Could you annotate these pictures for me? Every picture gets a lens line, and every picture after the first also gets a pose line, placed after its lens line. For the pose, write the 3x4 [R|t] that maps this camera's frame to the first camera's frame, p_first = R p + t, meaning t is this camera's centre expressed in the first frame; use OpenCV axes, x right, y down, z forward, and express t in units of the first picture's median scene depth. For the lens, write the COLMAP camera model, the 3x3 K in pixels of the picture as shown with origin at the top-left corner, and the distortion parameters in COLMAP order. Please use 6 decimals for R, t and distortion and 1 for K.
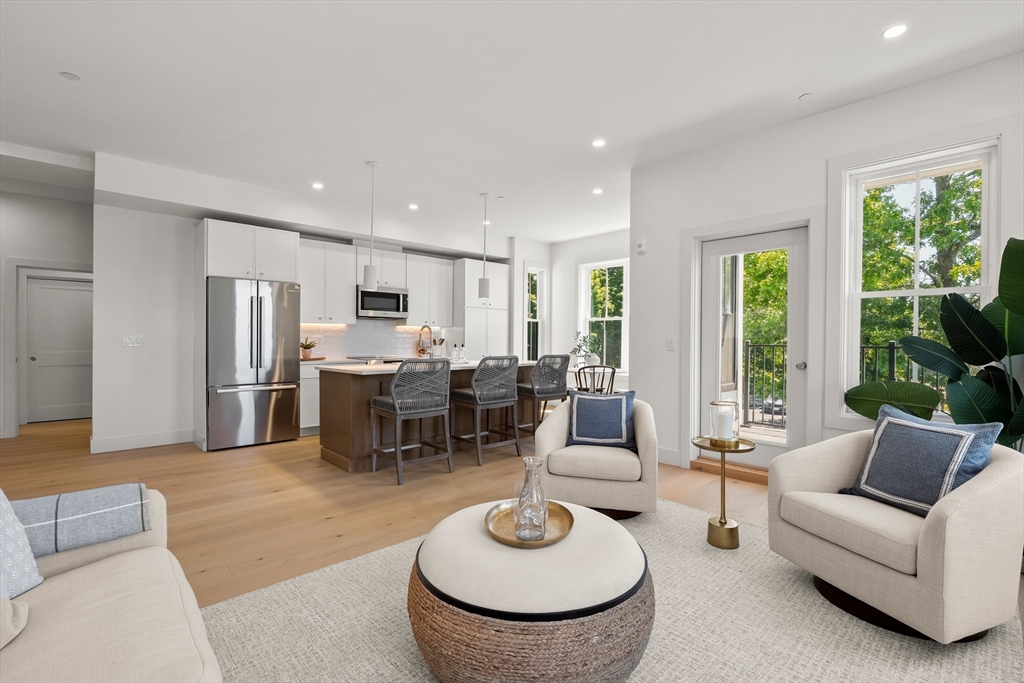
lens RADIAL K [[463.9, 0, 512.0], [0, 463.9, 341.5], [0, 0, 1]] dist [-0.003380, -0.000424]
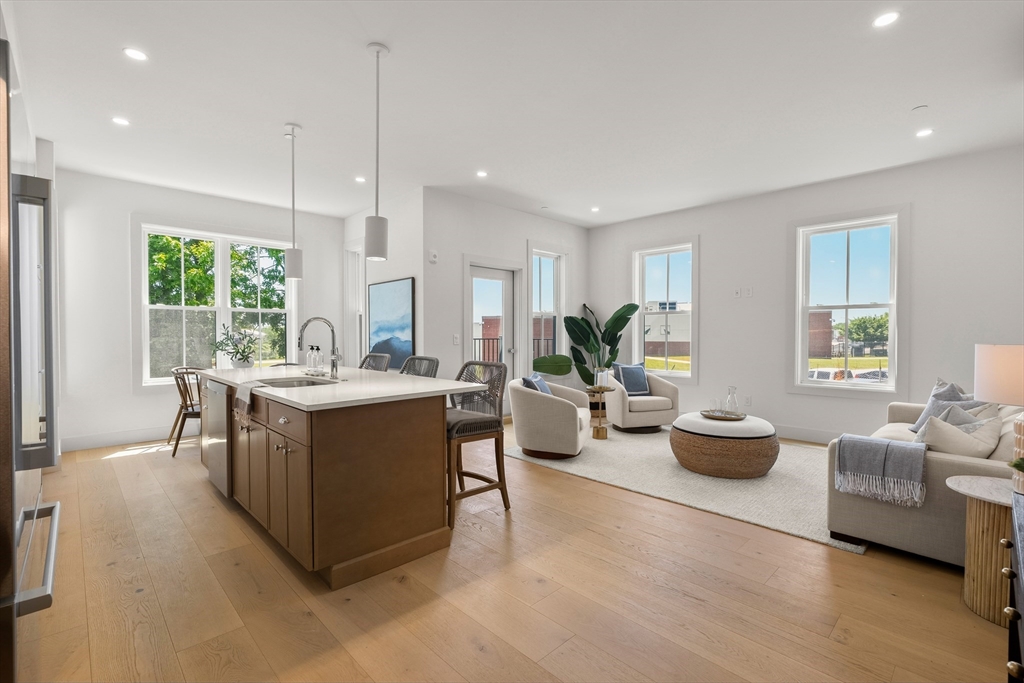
lens RADIAL K [[463.9, 0, 512.0], [0, 463.9, 341.5], [0, 0, 1]] dist [-0.003380, -0.000424]
pose [[-0.018082, -0.025045, 0.999523, -0.655929], [0.002195, 0.999683, 0.025088, -0.015368], [-0.999834, 0.002648, -0.018022, 0.603168]]
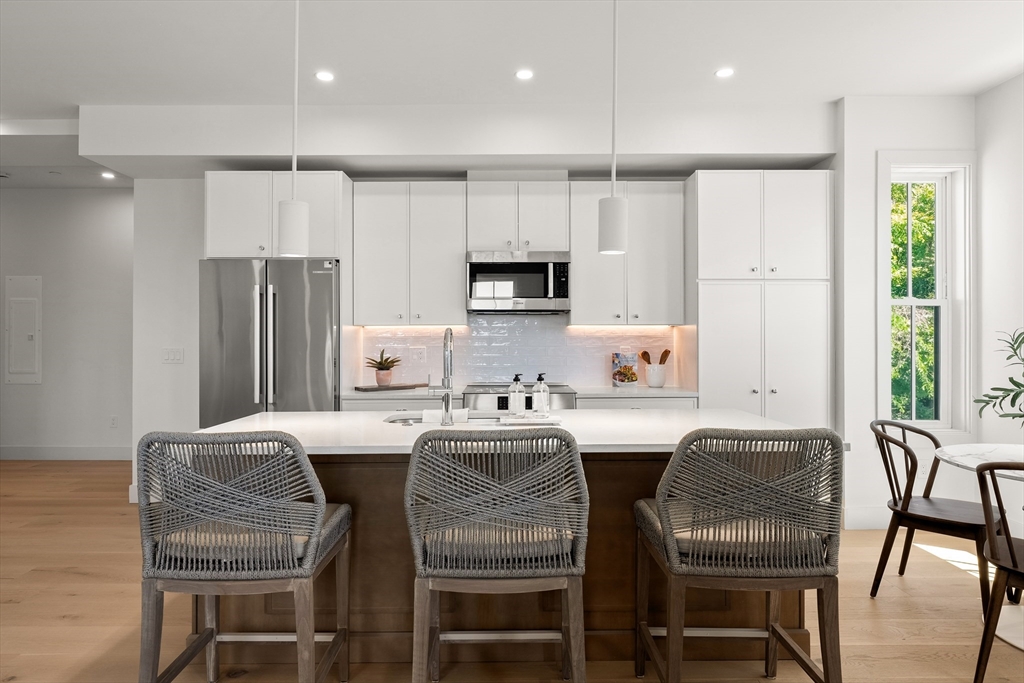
lens RADIAL K [[625.0, 0, 506.7], [0, 625.0, 318.8], [0, 0, 1]] dist [0.004319, -0.000298]
pose [[0.733588, -0.026719, -0.679069, 0.191064], [0.003963, 0.999378, -0.035040, -0.018997], [0.679583, 0.023013, 0.733238, 0.497160]]
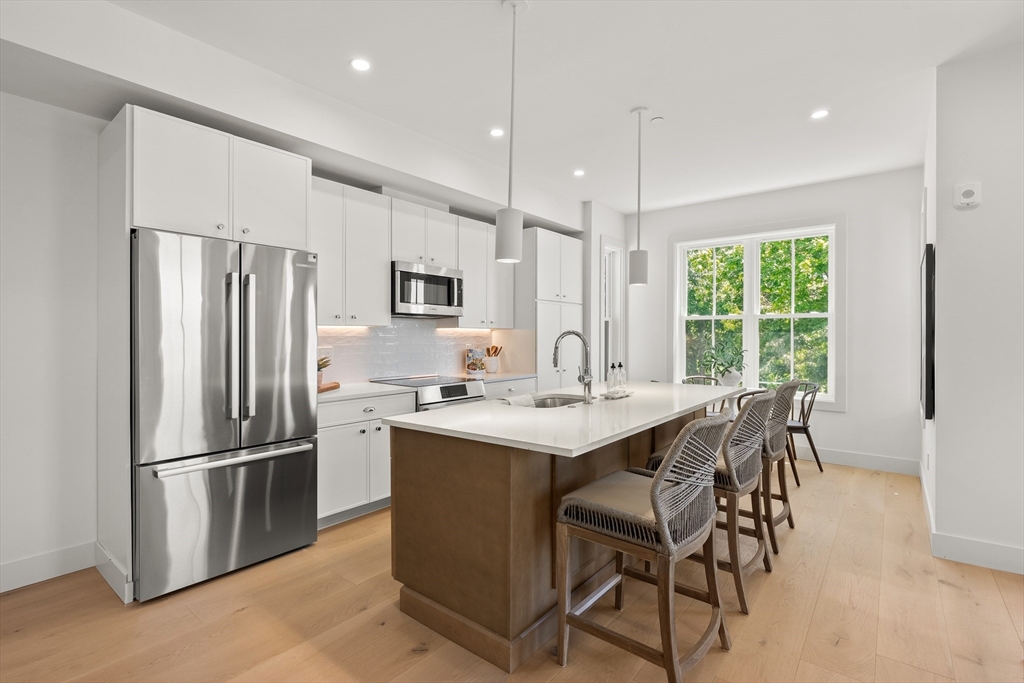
lens RADIAL K [[480.4, 0, 511.6], [0, 480.4, 337.6], [0, 0, 1]] dist [-0.002038, -0.000080]
pose [[0.989331, -0.004505, 0.145618, -0.270987], [0.004446, 0.999990, 0.000733, -0.022686], [-0.145620, -0.000078, 0.989341, 0.360485]]
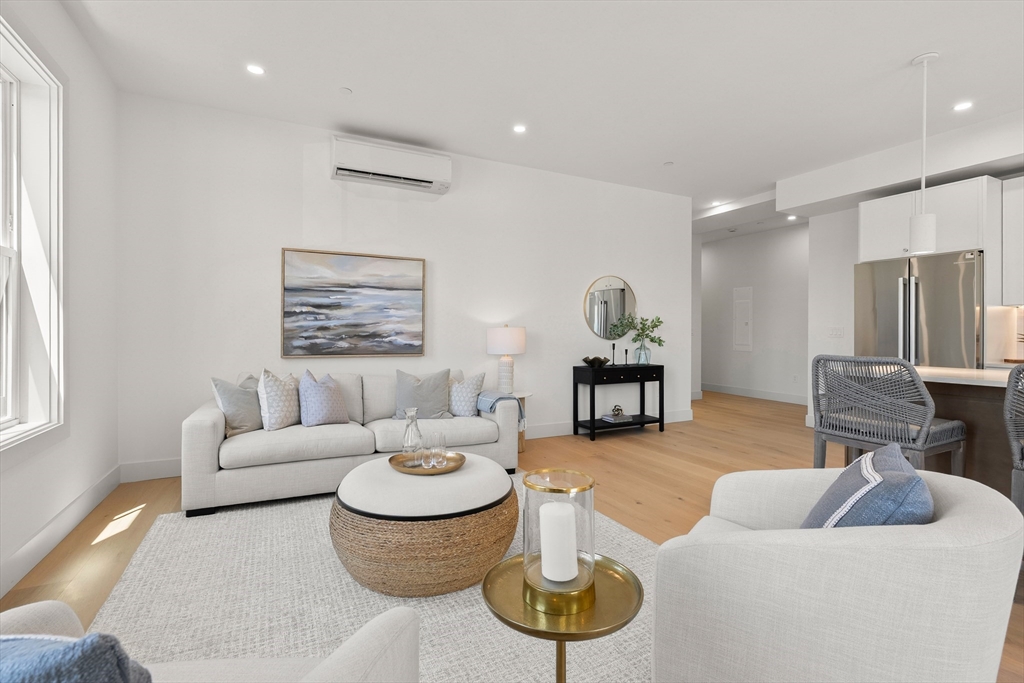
lens RADIAL K [[463.9, 0, 512.0], [0, 463.9, 341.5], [0, 0, 1]] dist [-0.003380, -0.000424]
pose [[-0.277522, 0.014517, -0.960610, 0.346530], [-0.008477, 0.999810, 0.017558, 0.005853], [0.960682, 0.013016, -0.277346, 0.449549]]
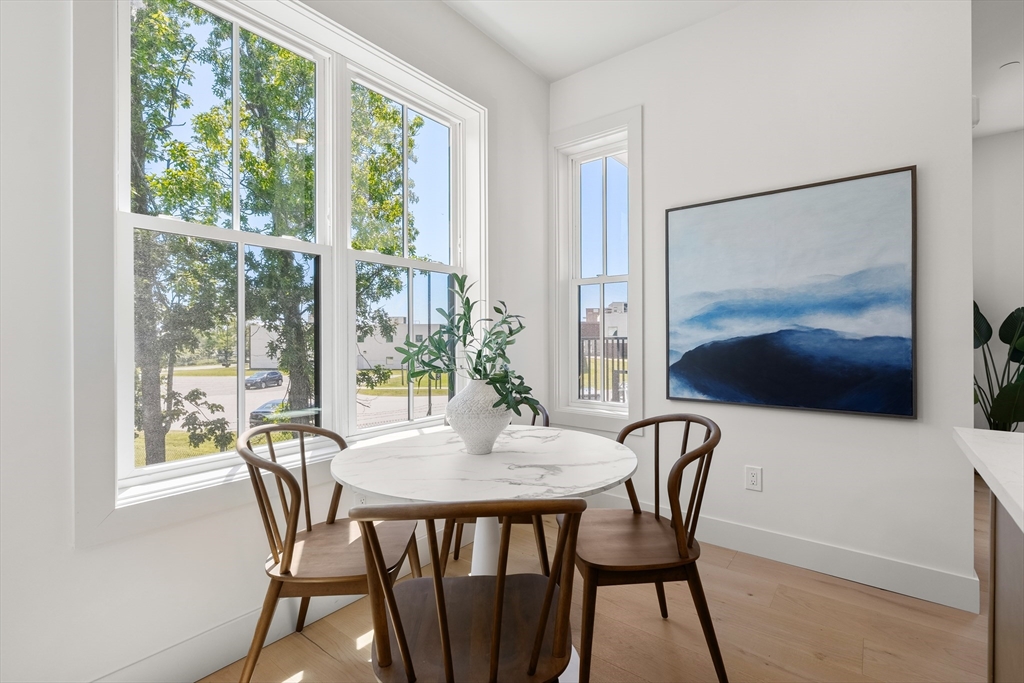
lens RADIAL K [[463.9, 0, 512.0], [0, 463.9, 341.5], [0, 0, 1]] dist [-0.003380, -0.000424]
pose [[-0.160083, -0.010486, 0.987048, -0.071890], [-0.003674, 0.999943, 0.010027, 0.005530], [-0.987097, -0.002021, -0.160112, 1.091685]]
